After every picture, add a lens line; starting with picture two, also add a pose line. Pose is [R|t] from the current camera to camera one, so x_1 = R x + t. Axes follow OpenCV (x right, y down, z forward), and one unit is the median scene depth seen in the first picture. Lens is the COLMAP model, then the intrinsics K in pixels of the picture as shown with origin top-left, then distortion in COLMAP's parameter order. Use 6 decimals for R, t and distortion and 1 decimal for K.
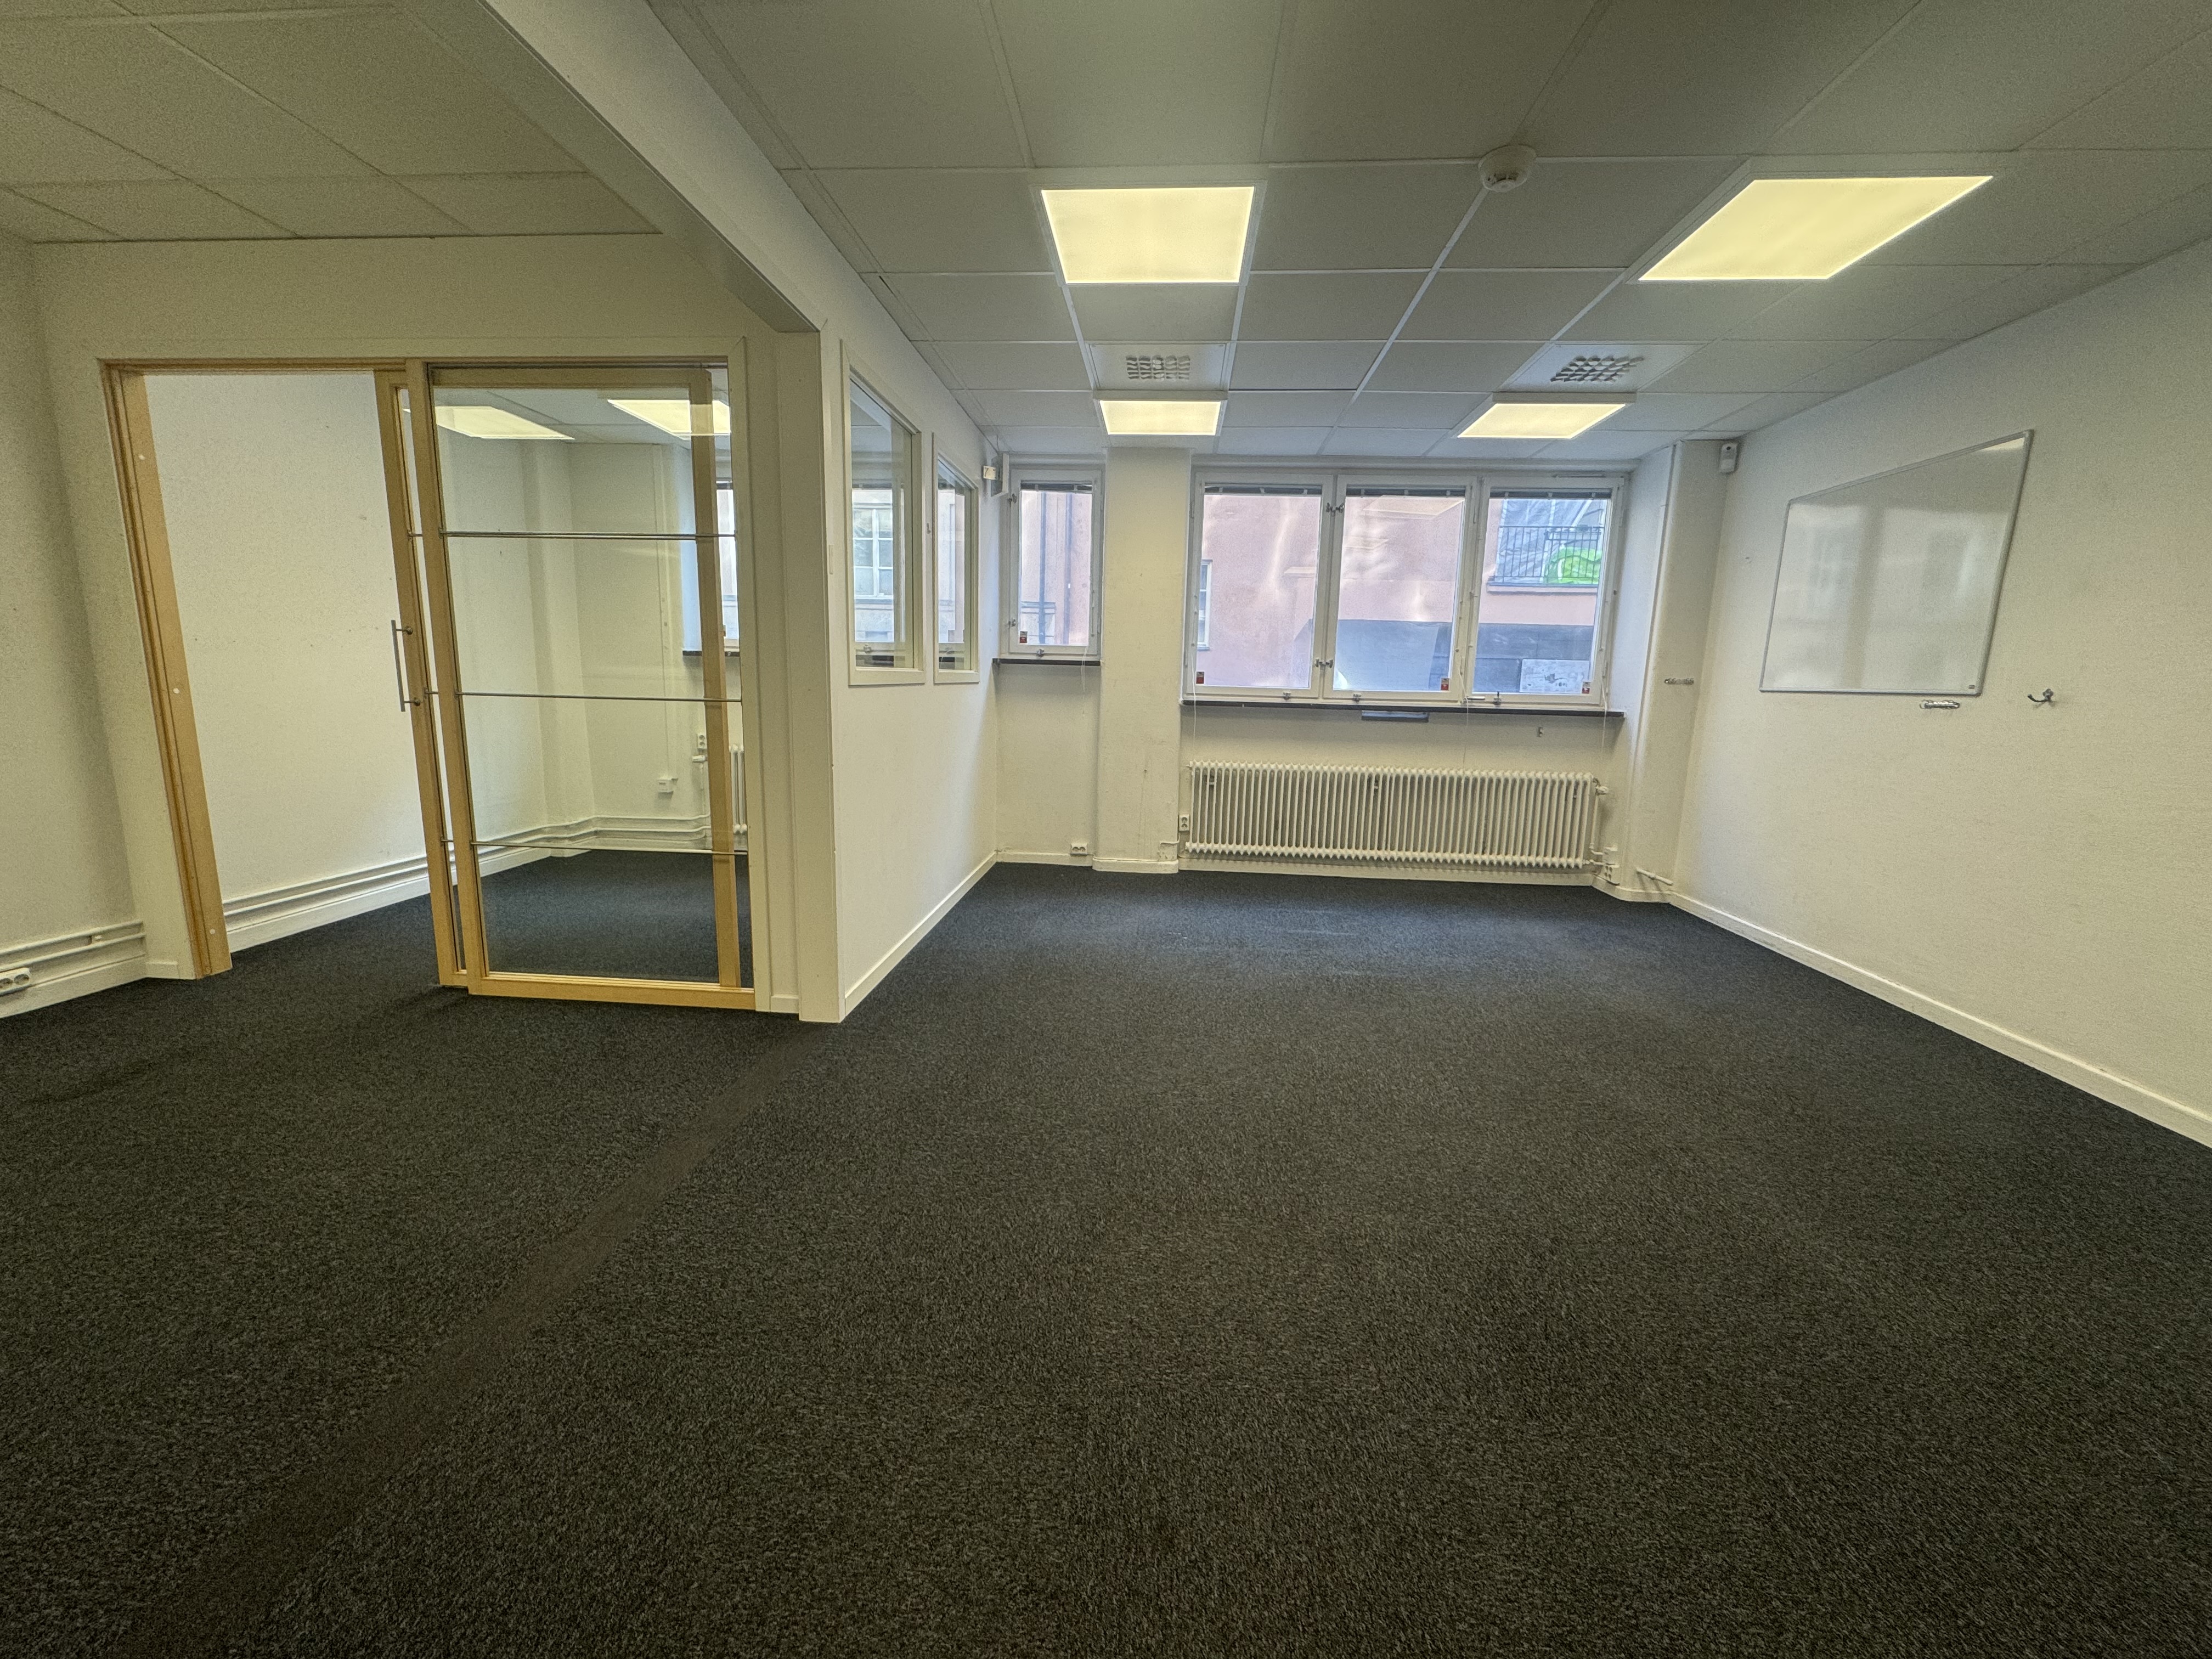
lens RADIAL K [[876.6, 0, 1106.0], [0, 876.6, 829.5], [0, 0, 1]] dist [-0.000874, -0.000733]
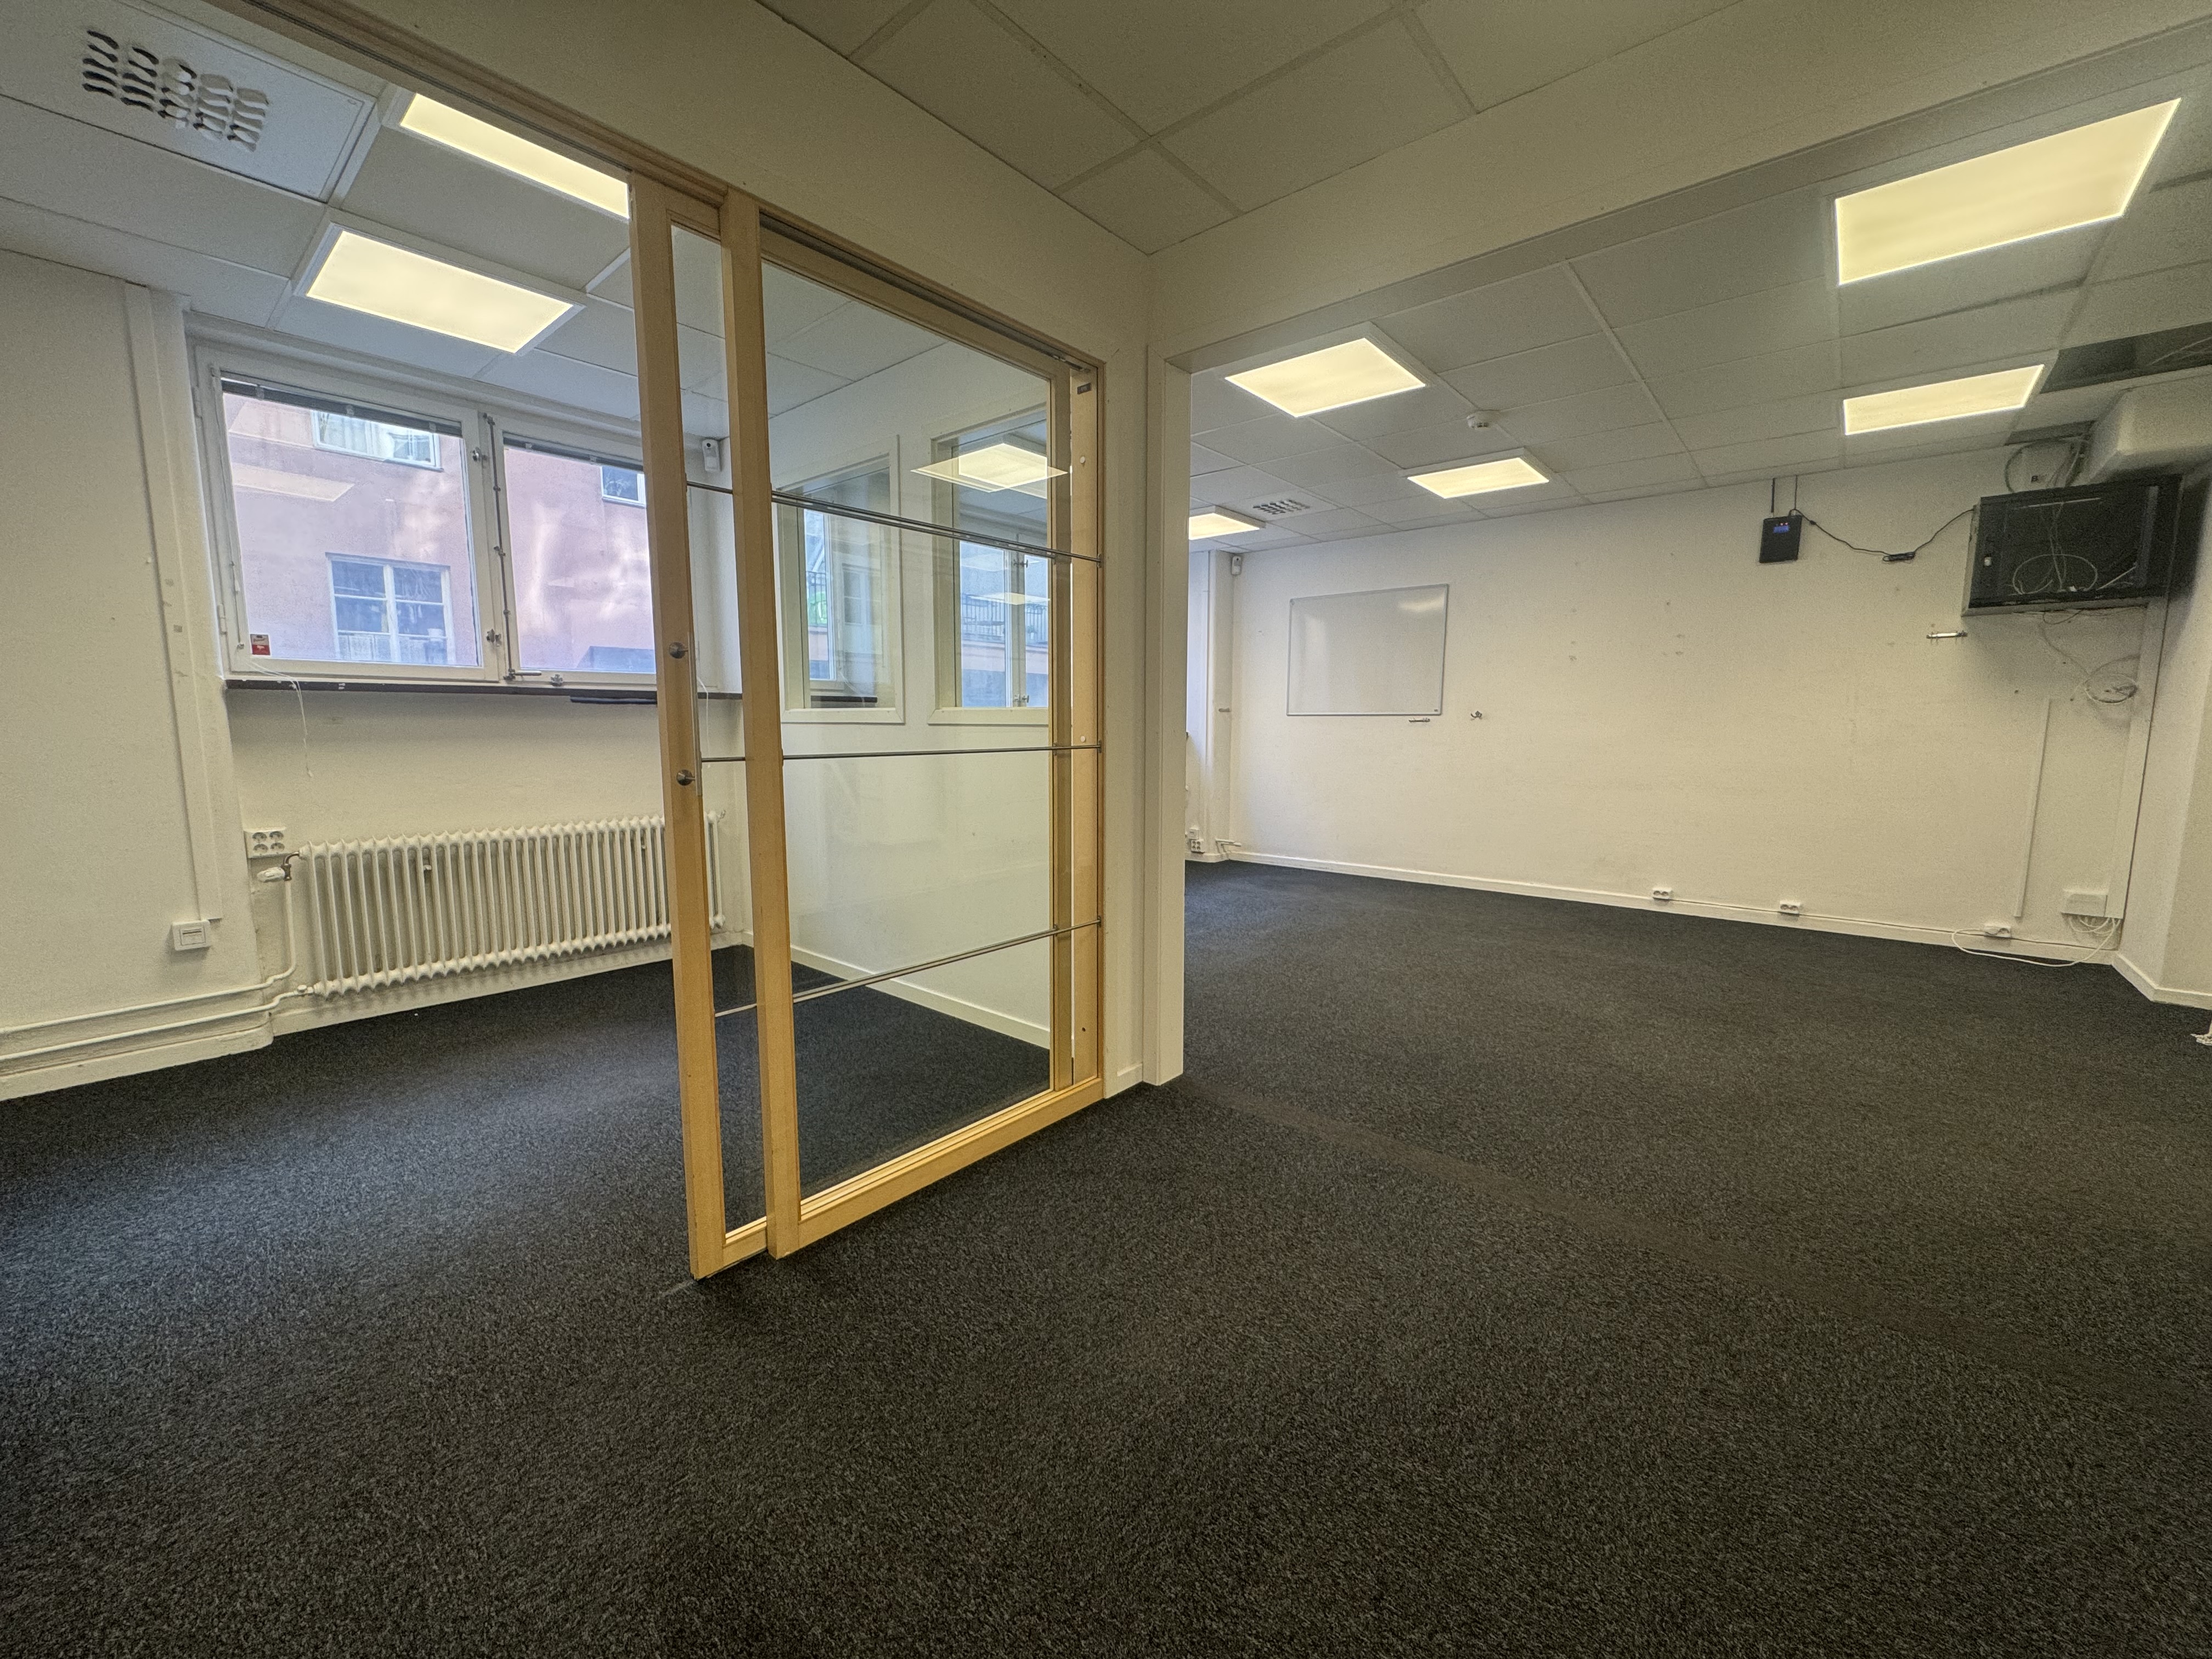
lens RADIAL K [[876.6, 0, 1106.0], [0, 876.6, 829.5], [0, 0, 1]] dist [-0.000874, -0.000733]
pose [[0.588545, -0.122952, 0.799061, -1.025612], [0.150305, 0.987777, 0.041283, -0.091019], [-0.794370, 0.095806, 0.599832, 0.433709]]
